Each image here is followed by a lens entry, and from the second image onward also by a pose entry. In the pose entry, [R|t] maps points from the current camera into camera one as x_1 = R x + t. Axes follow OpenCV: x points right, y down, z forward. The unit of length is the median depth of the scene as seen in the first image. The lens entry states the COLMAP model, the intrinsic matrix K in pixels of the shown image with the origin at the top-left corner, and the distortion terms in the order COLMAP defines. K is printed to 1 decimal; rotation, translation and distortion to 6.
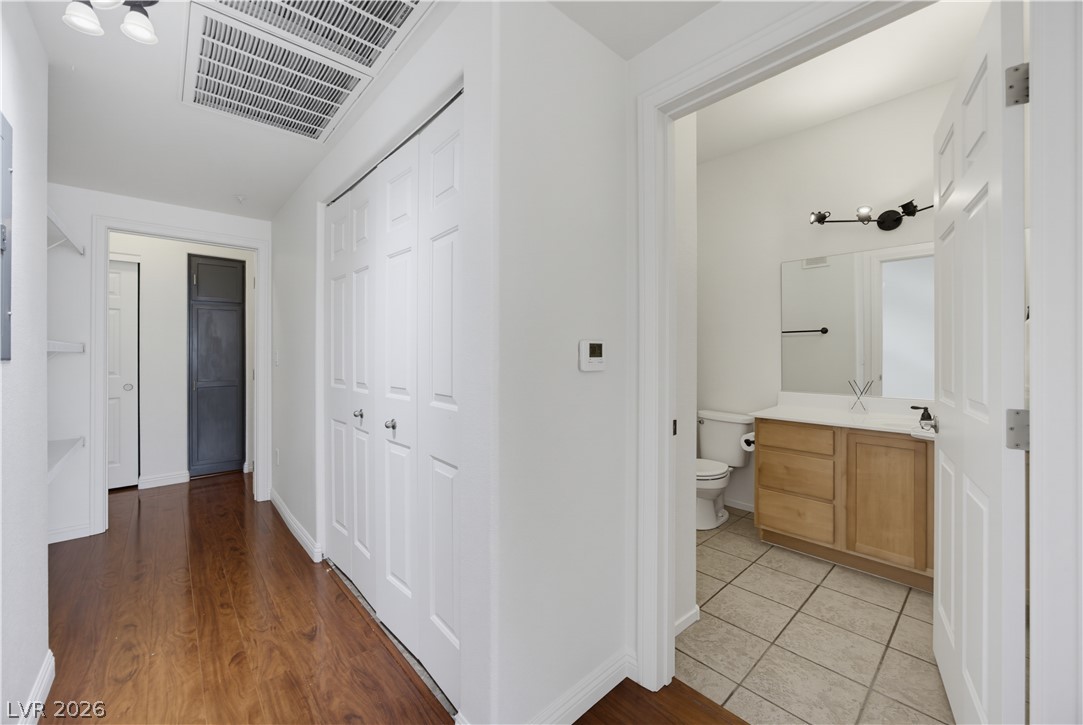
lens RADIAL K [[422.0, 0, 532.5], [0, 422.0, 353.0], [0, 0, 1]] dist [-0.029745, 0.010896]
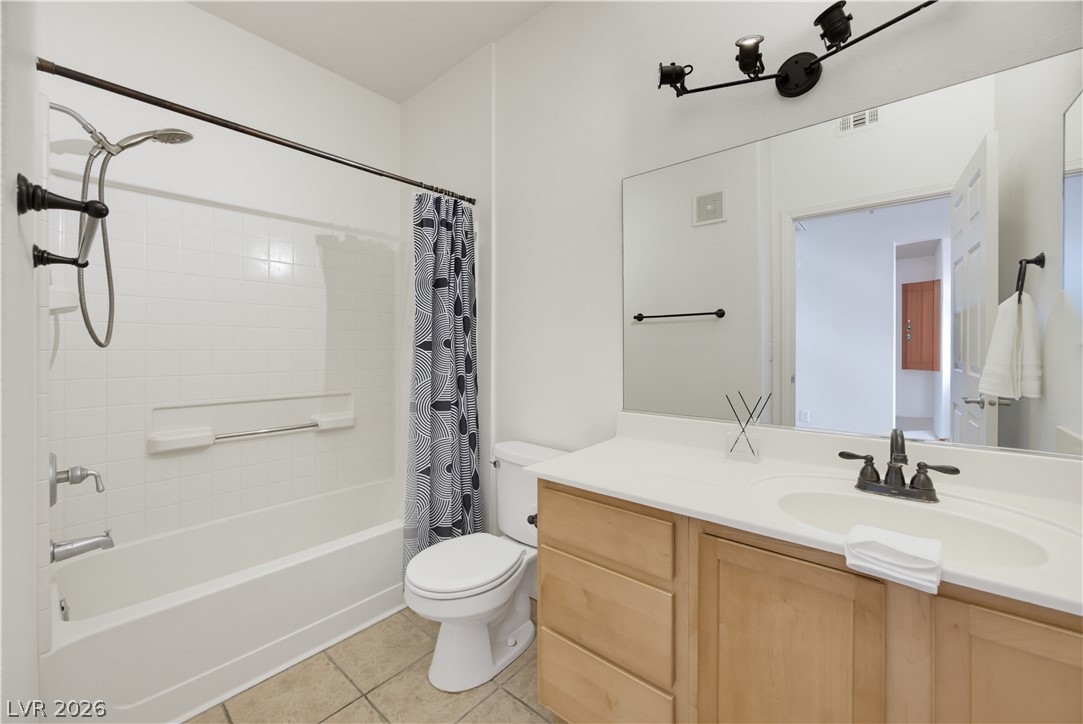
lens RADIAL K [[422.0, 0, 532.5], [0, 422.0, 352.5], [0, 0, 1]] dist [-0.029745, 0.010896]
pose [[0.992033, -0.003653, 0.125922, 0.529822], [0.002686, 0.999966, 0.007849, 0.011382], [-0.125947, -0.007448, 0.992009, 0.600627]]
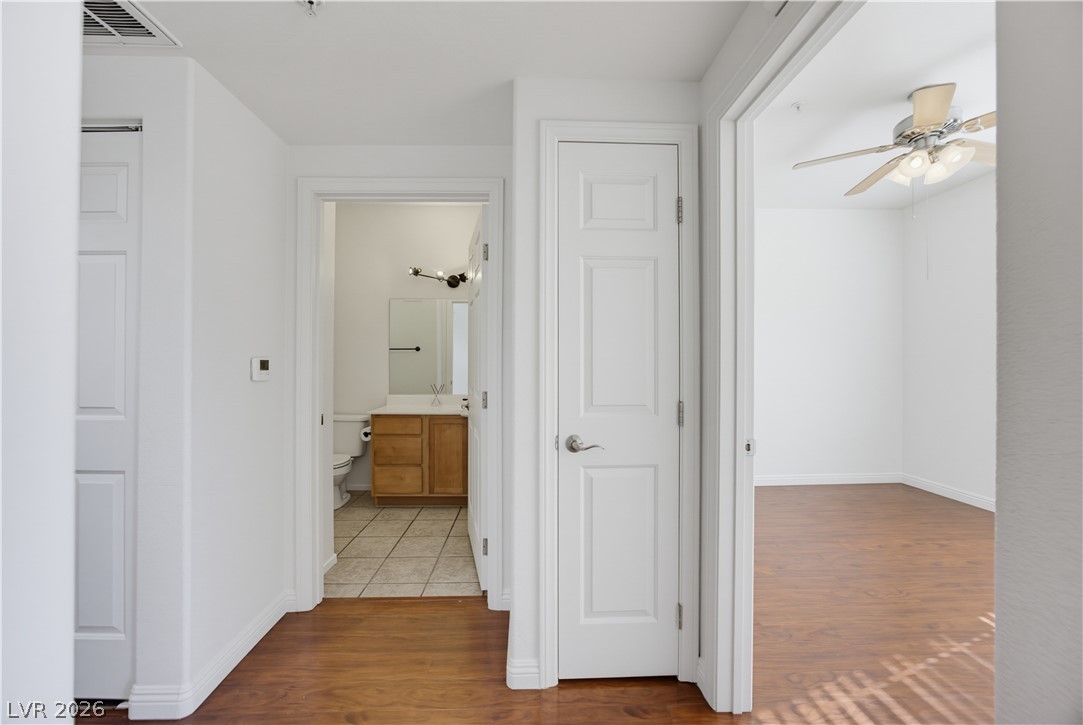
lens RADIAL K [[419.5, 0, 541.5], [0, 419.5, 362.5], [0, 0, 1]] dist [-0.025090, 0.006979]
pose [[0.626478, 0.006315, 0.779413, -0.185682], [-0.002511, 0.999978, -0.006084, -0.004738], [-0.779435, 0.001855, 0.626480, -0.285027]]
